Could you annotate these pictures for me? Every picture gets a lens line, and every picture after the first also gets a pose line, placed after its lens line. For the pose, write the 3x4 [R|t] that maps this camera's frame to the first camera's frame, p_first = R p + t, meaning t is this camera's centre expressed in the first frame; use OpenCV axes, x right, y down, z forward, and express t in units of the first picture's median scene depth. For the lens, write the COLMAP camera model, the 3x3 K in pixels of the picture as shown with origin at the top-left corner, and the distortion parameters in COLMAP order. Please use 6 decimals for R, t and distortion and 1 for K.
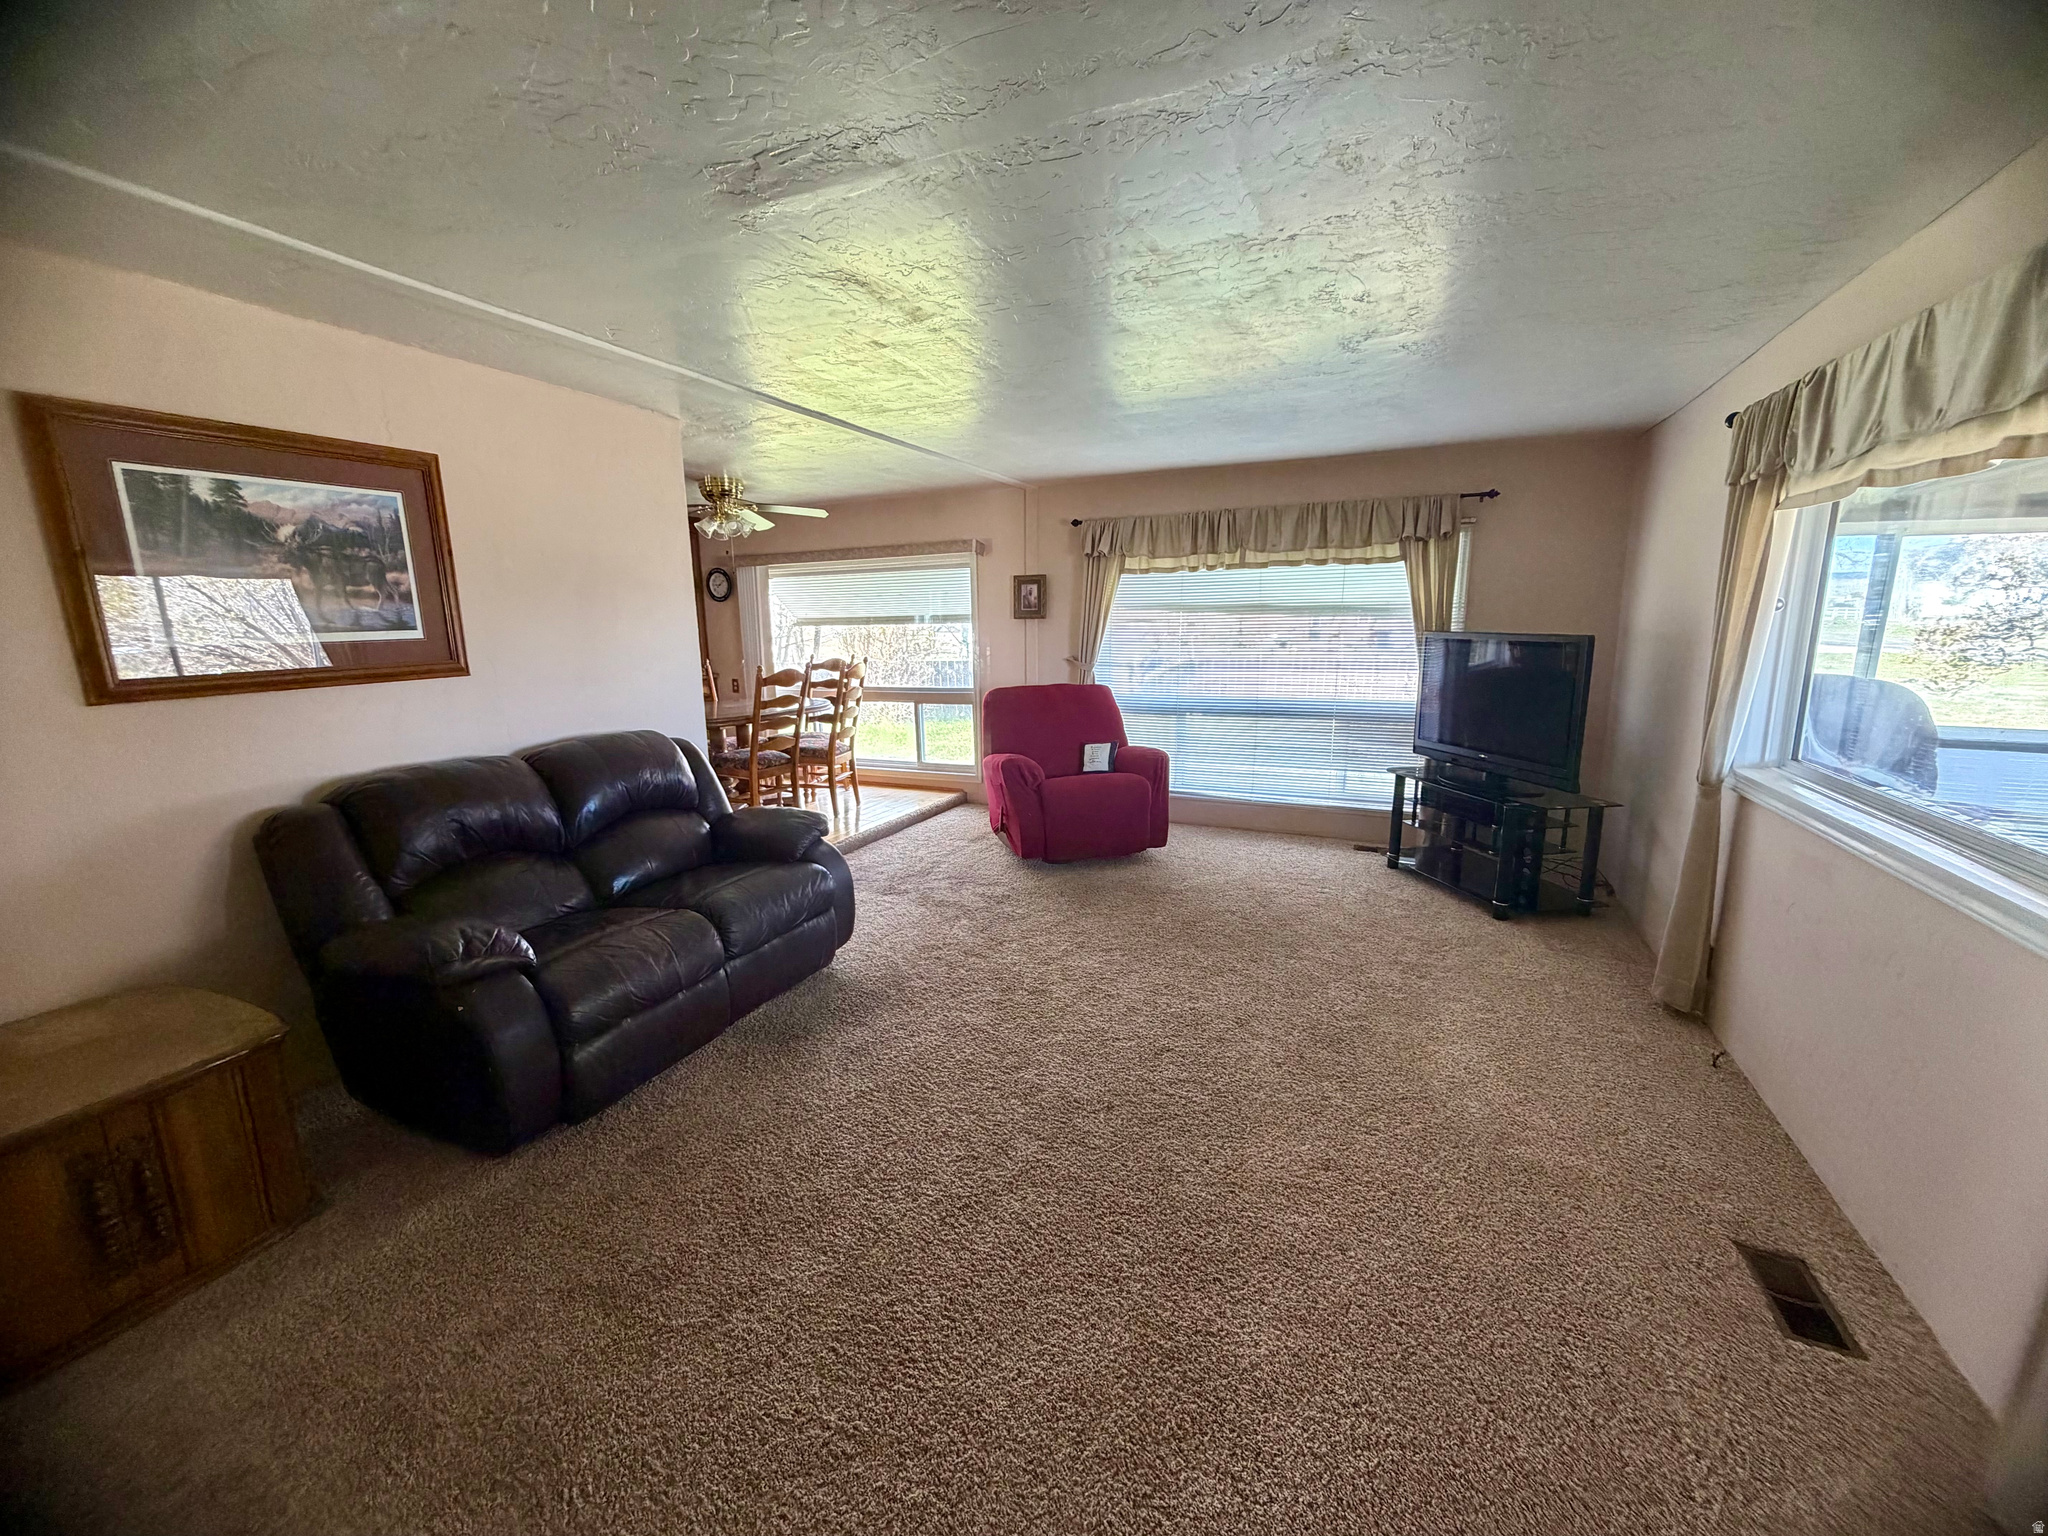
lens RADIAL K [[813.3, 0, 1024.1], [0, 813.3, 763.0], [0, 0, 1]] dist [-0.001422, 0.000346]
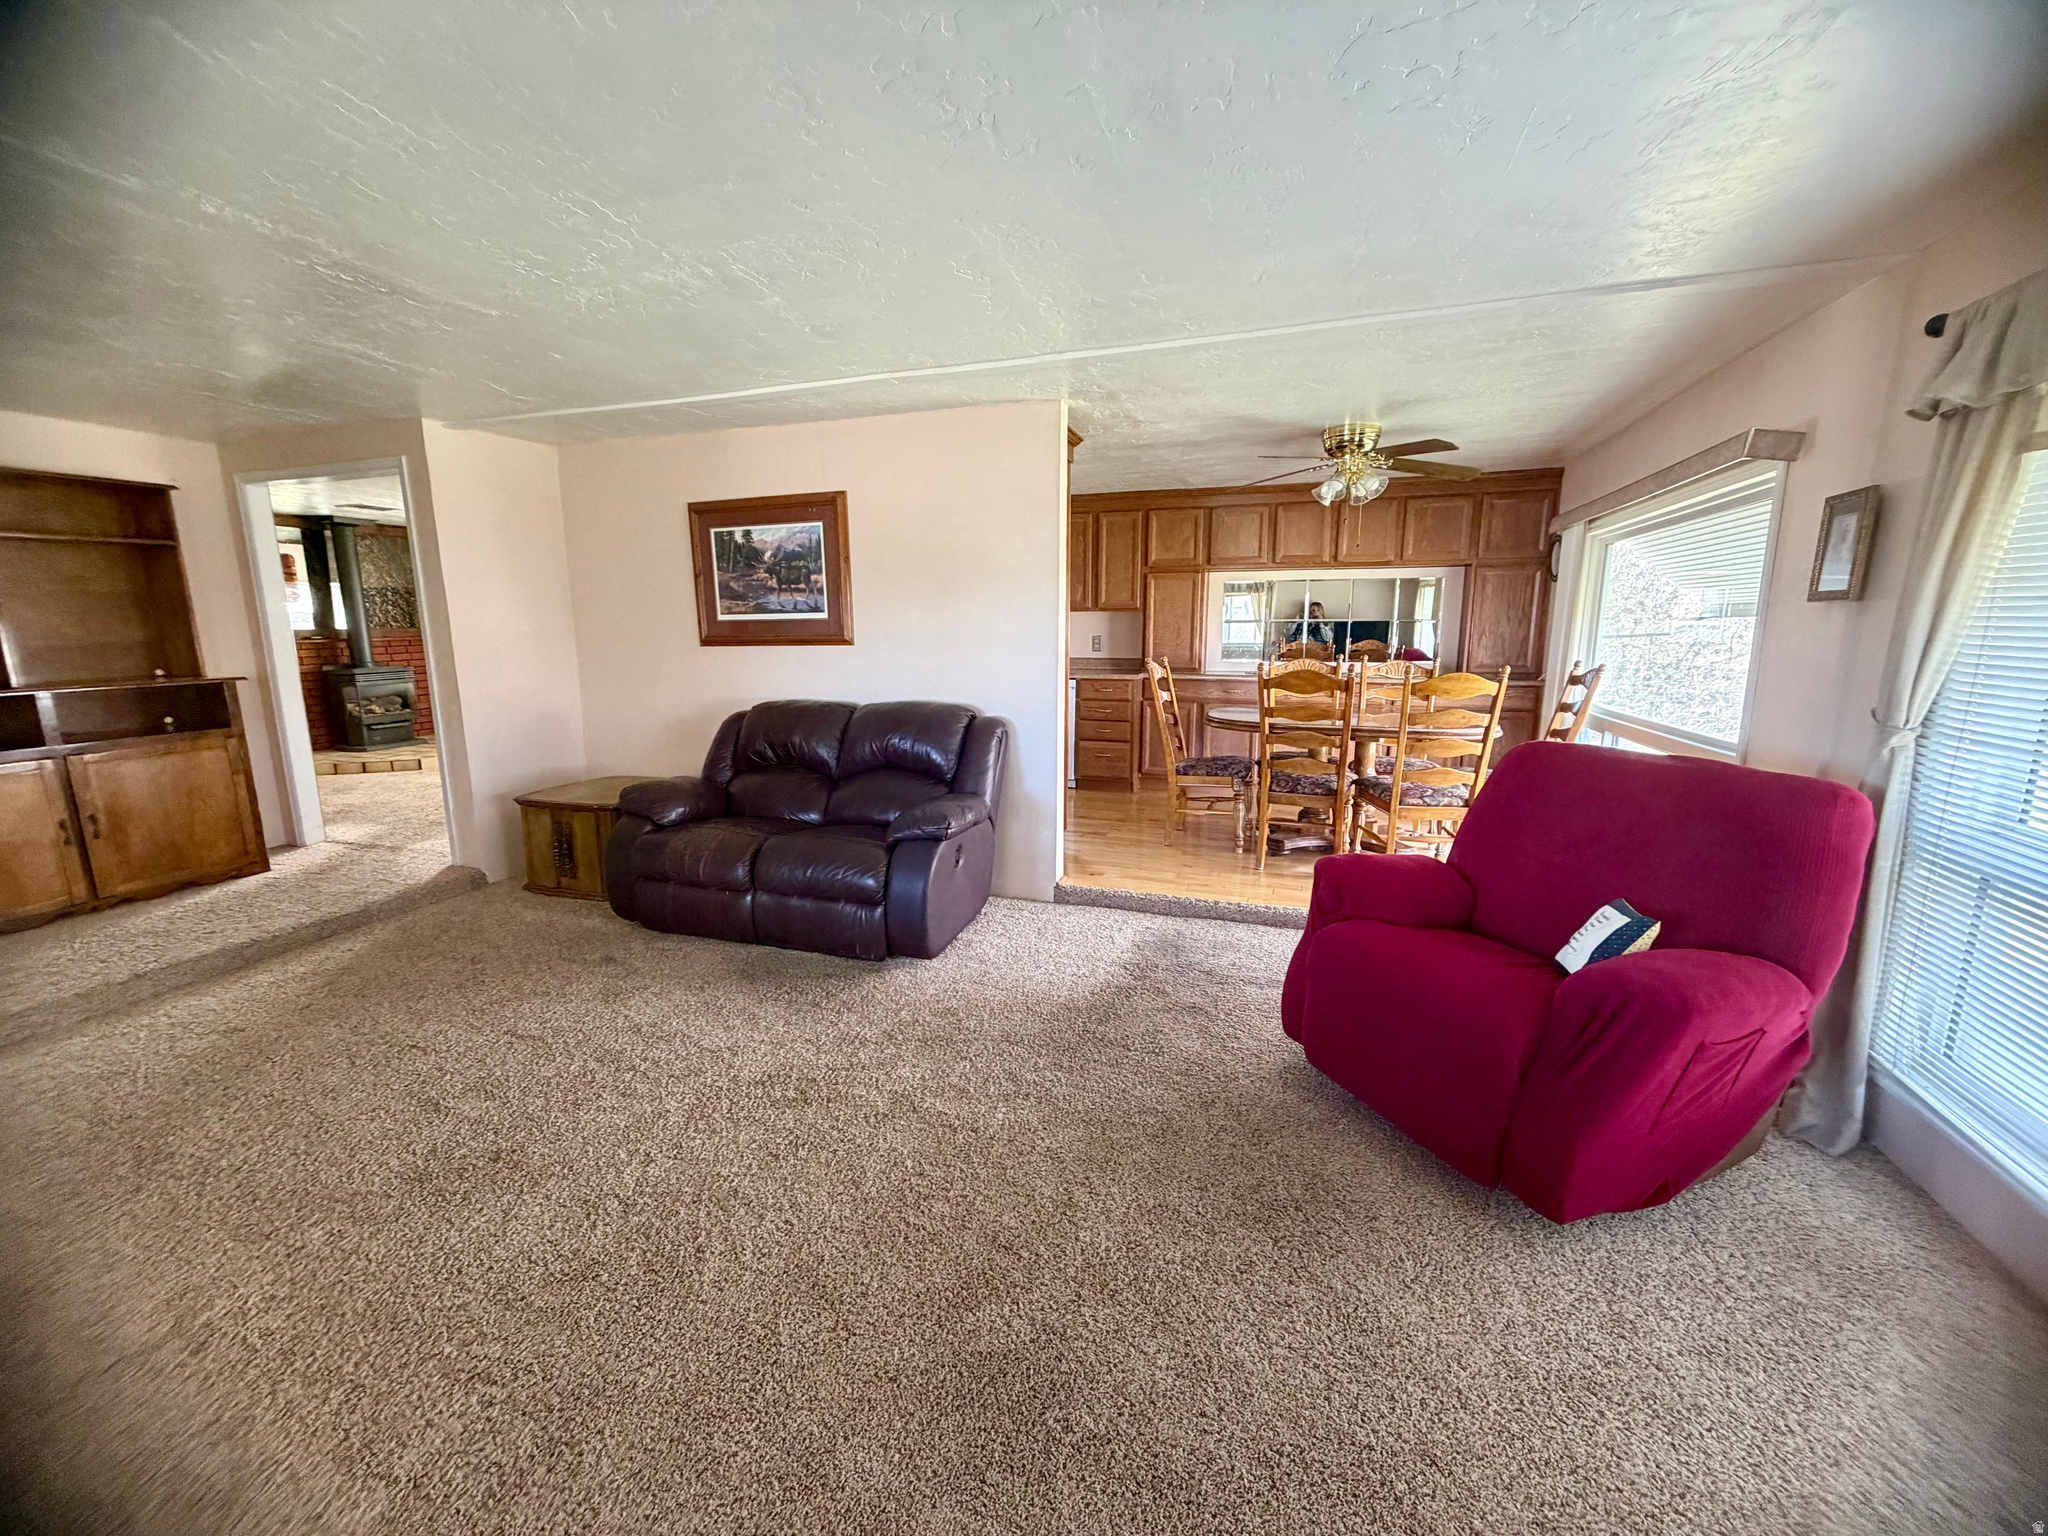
lens RADIAL K [[813.3, 0, 1018.4], [0, 813.3, 769.0], [0, 0, 1]] dist [-0.001422, 0.000346]
pose [[0.092980, 0.194328, -0.976520, 0.833501], [-0.173640, 0.968904, 0.176279, -0.214715], [0.980410, 0.153173, 0.123832, 1.232224]]
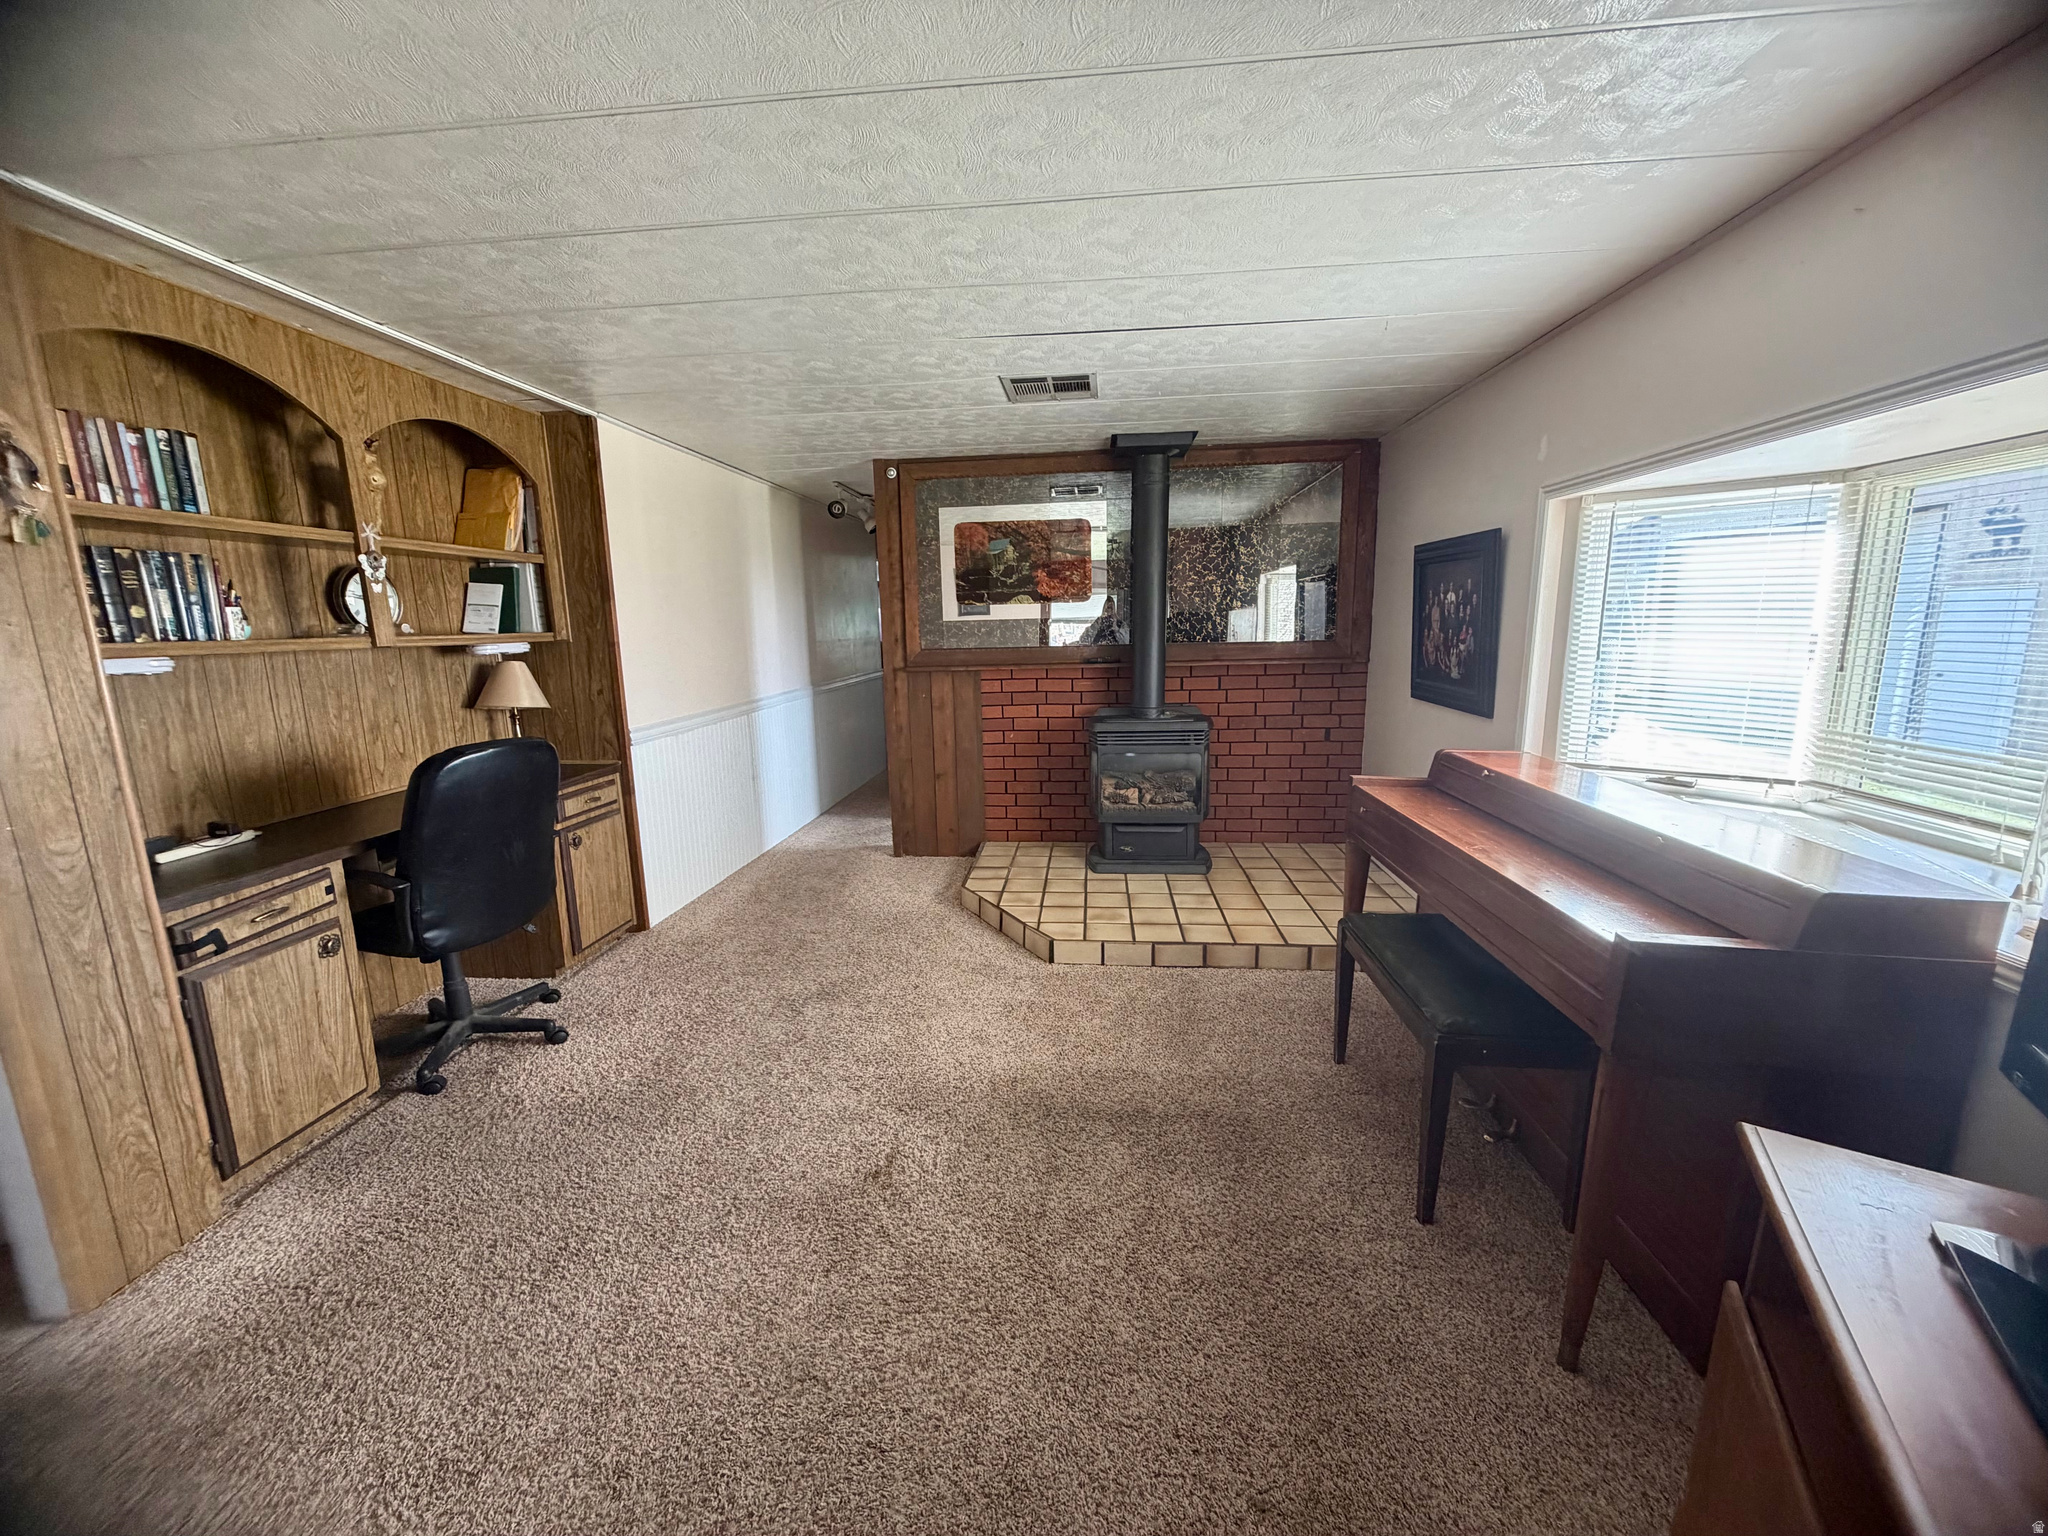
lens RADIAL K [[813.3, 0, 1018.1], [0, 813.3, 769.1], [0, 0, 1]] dist [-0.001422, 0.000346]
pose [[-0.943588, 0.089396, -0.318826, -1.481080], [-0.028846, 0.937013, 0.348101, -0.102674], [0.329863, 0.337661, -0.881576, 0.618072]]
